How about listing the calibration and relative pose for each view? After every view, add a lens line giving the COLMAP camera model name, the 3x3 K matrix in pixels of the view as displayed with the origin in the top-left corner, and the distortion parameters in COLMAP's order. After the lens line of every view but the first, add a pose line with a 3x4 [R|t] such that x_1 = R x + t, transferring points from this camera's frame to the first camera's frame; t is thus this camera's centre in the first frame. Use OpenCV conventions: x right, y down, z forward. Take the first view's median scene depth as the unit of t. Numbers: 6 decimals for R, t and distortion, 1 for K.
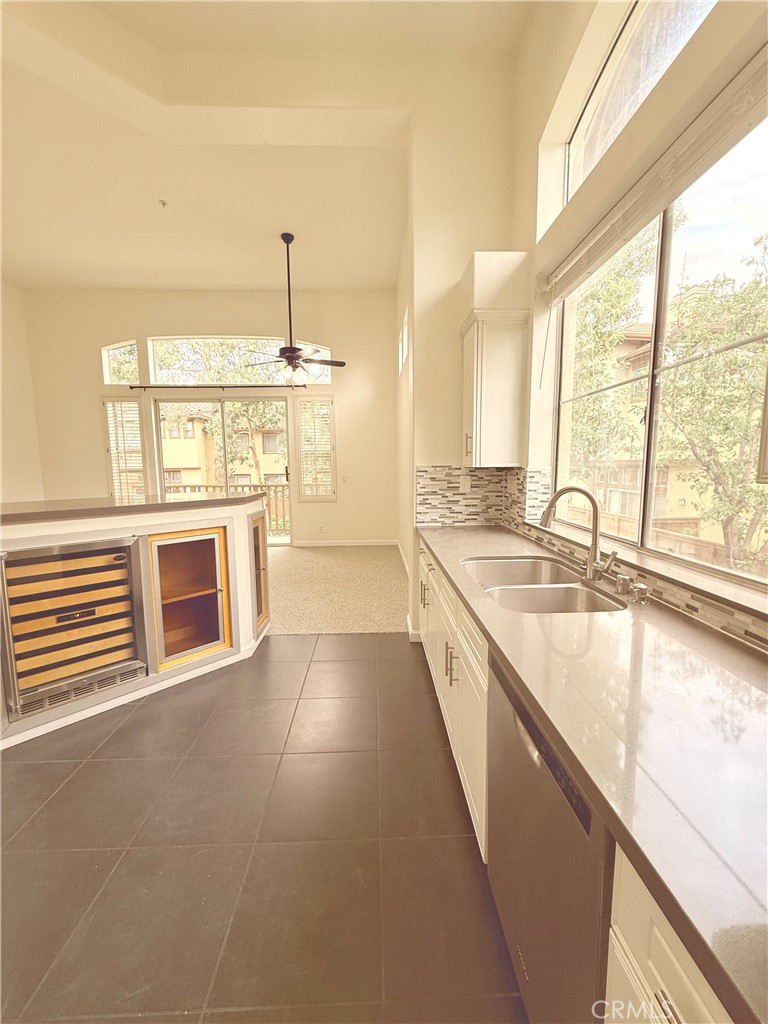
lens RADIAL K [[408.2, 0, 385.0], [0, 408.2, 510.7], [0, 0, 1]] dist [0.000638, 0.000137]
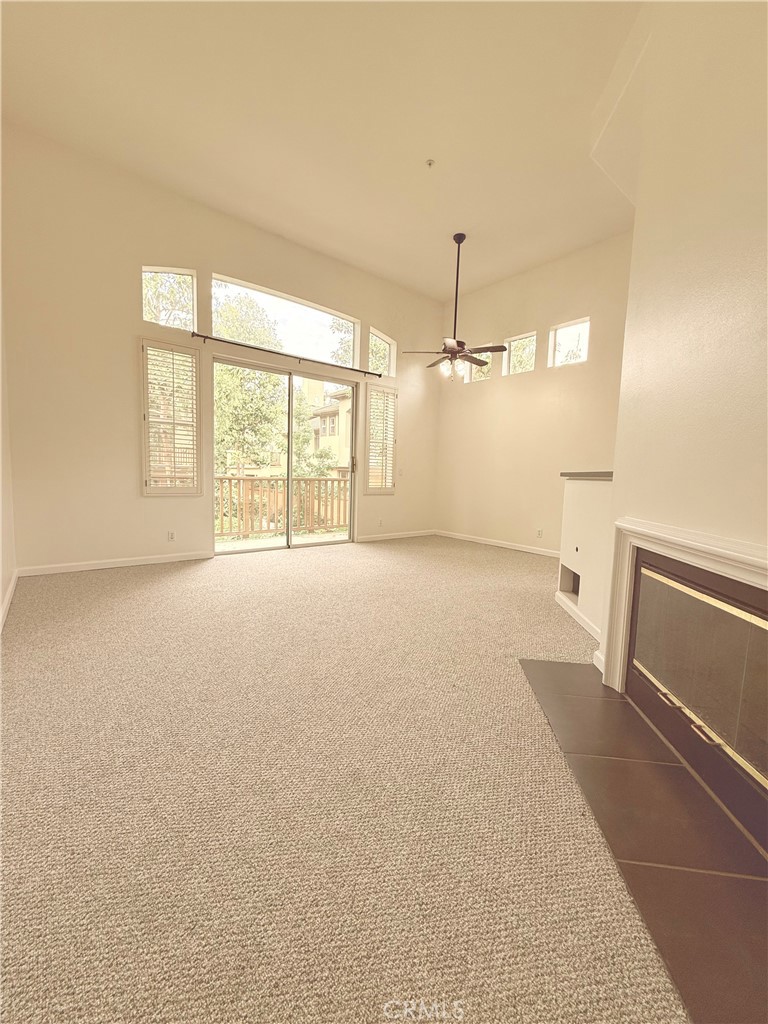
lens RADIAL K [[410.5, 0, 383.4], [0, 410.5, 514.2], [0, 0, 1]] dist [0.000320, 0.000036]
pose [[0.796346, -0.024533, 0.604343, -0.796930], [0.035419, 0.999354, -0.006103, 0.033363], [-0.603803, 0.026266, 0.796701, 0.220609]]
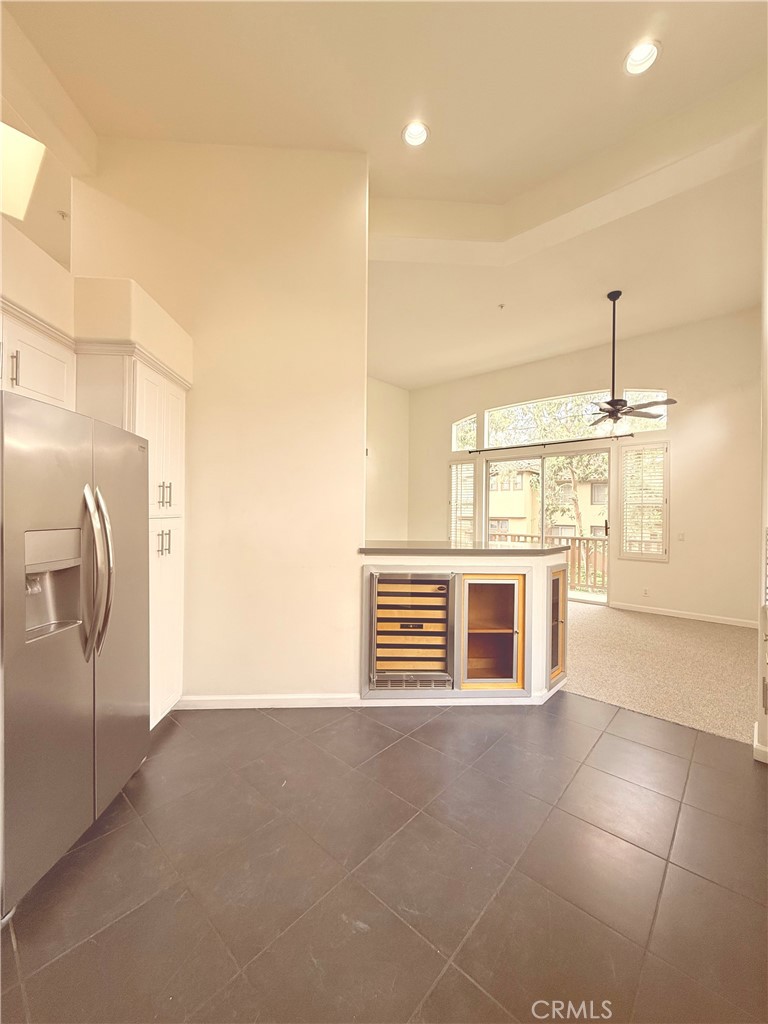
lens RADIAL K [[408.2, 0, 385.0], [0, 408.2, 510.7], [0, 0, 1]] dist [0.000638, 0.000137]
pose [[0.724393, 0.014691, -0.689230, 0.040514], [-0.098226, 0.991772, -0.082097, -0.002175], [0.682353, 0.127171, 0.719876, -0.033217]]
